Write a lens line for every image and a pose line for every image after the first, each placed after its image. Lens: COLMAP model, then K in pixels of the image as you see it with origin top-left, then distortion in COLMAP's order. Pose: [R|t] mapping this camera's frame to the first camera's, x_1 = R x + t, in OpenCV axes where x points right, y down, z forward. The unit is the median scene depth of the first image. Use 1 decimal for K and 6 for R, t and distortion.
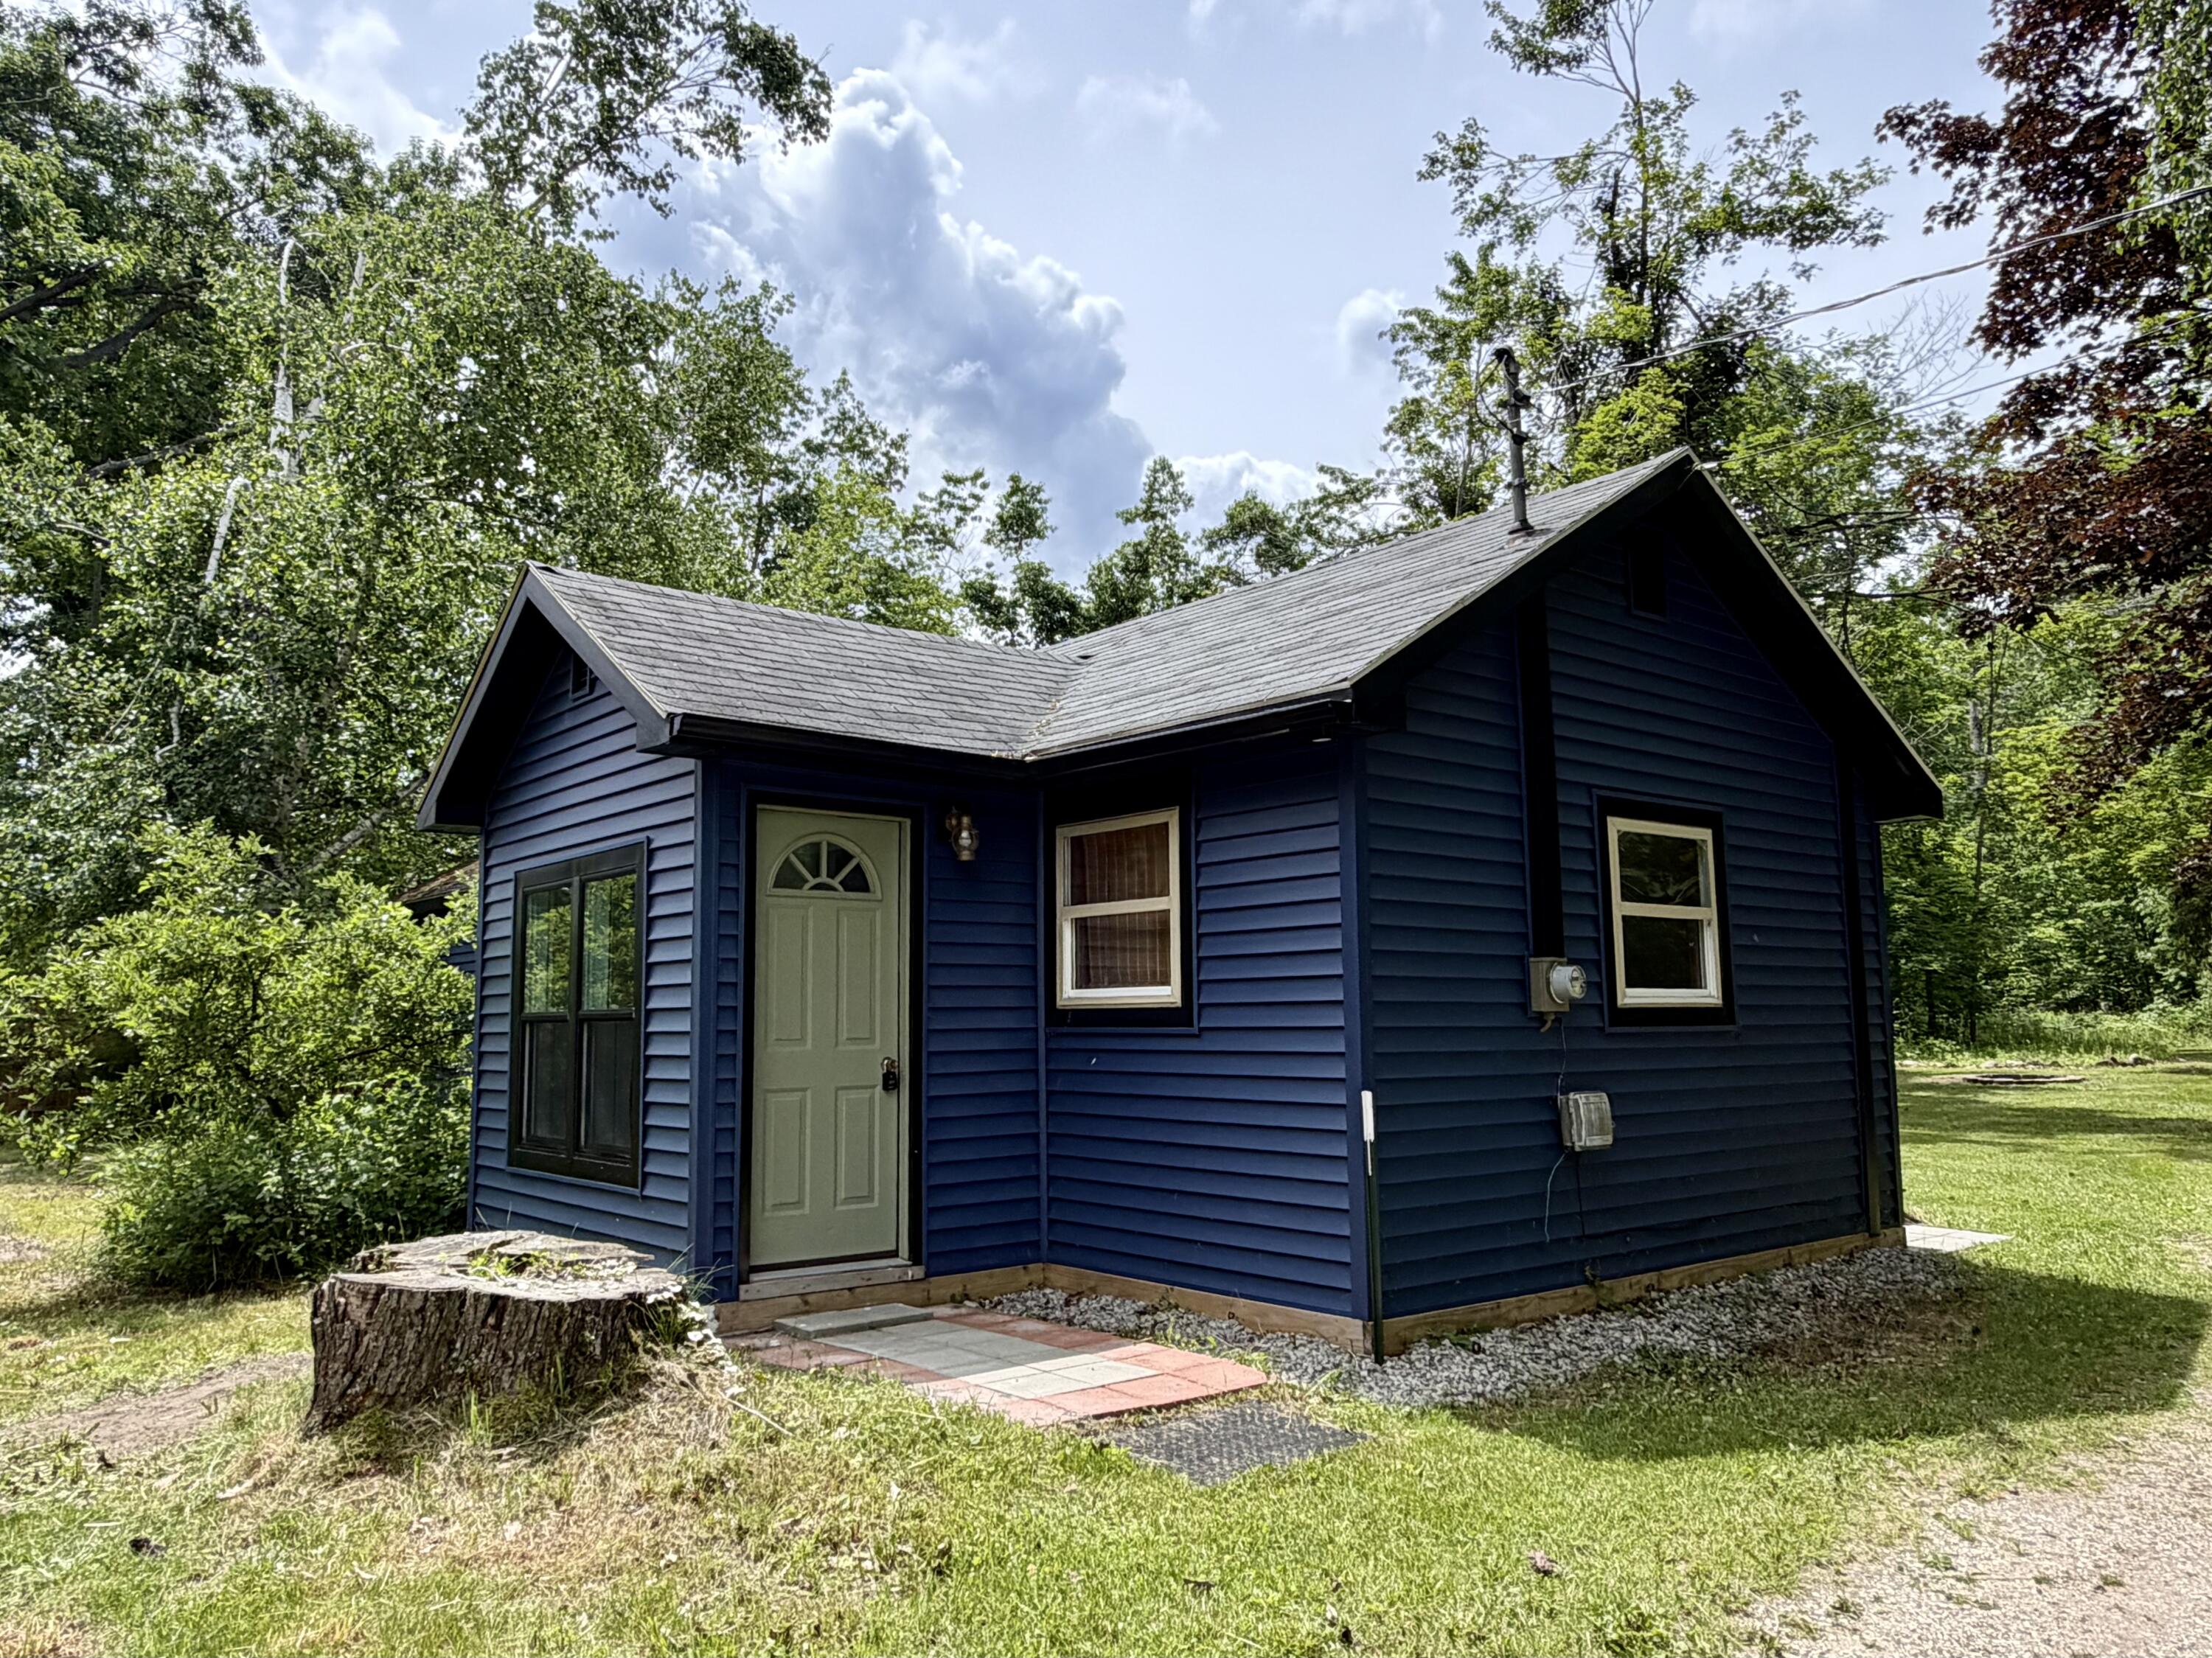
lens RADIAL K [[1547.1, 0, 1106.0], [0, 1547.1, 829.0], [0, 0, 1]] dist [-0.002109, -0.000064]
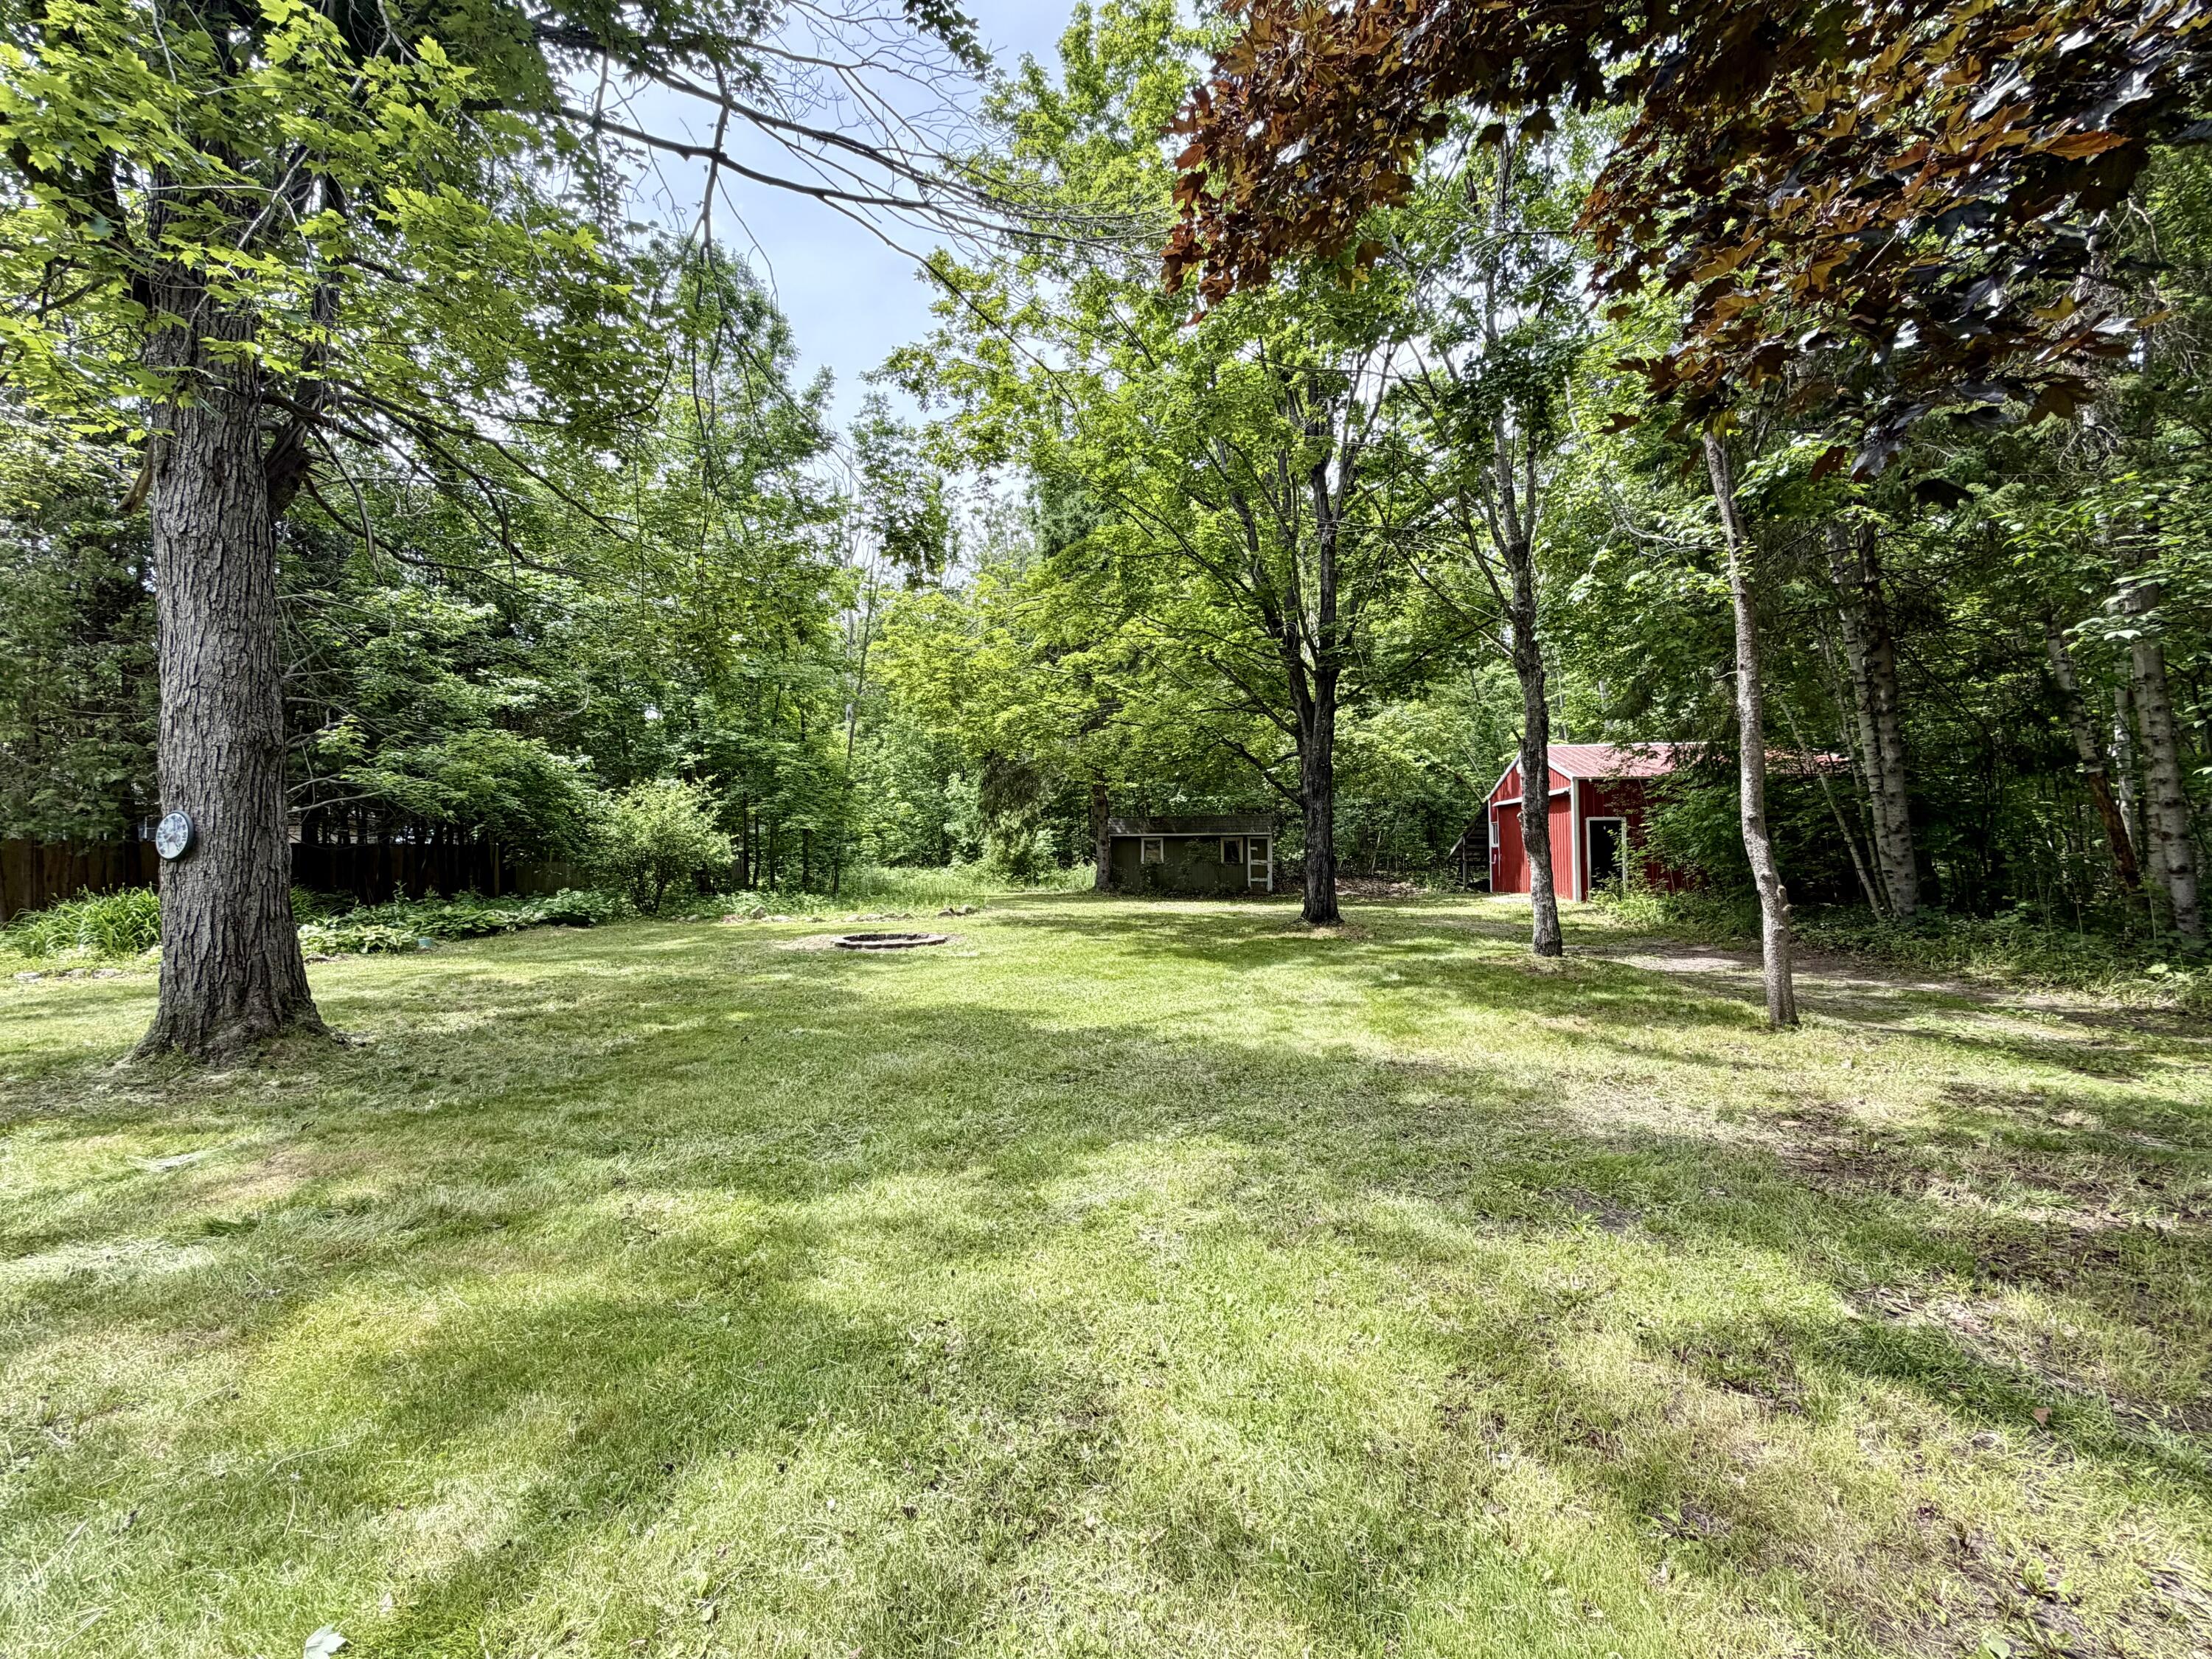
lens RADIAL K [[956.6, 0, 1106.0], [0, 956.6, 829.5], [0, 0, 1]] dist [-0.000505, -0.000130]
pose [[0.703135, 0.028161, 0.710499, 0.184401], [-0.083763, 0.995539, 0.043436, 0.040124], [-0.706106, -0.090055, 0.702357, 0.343256]]
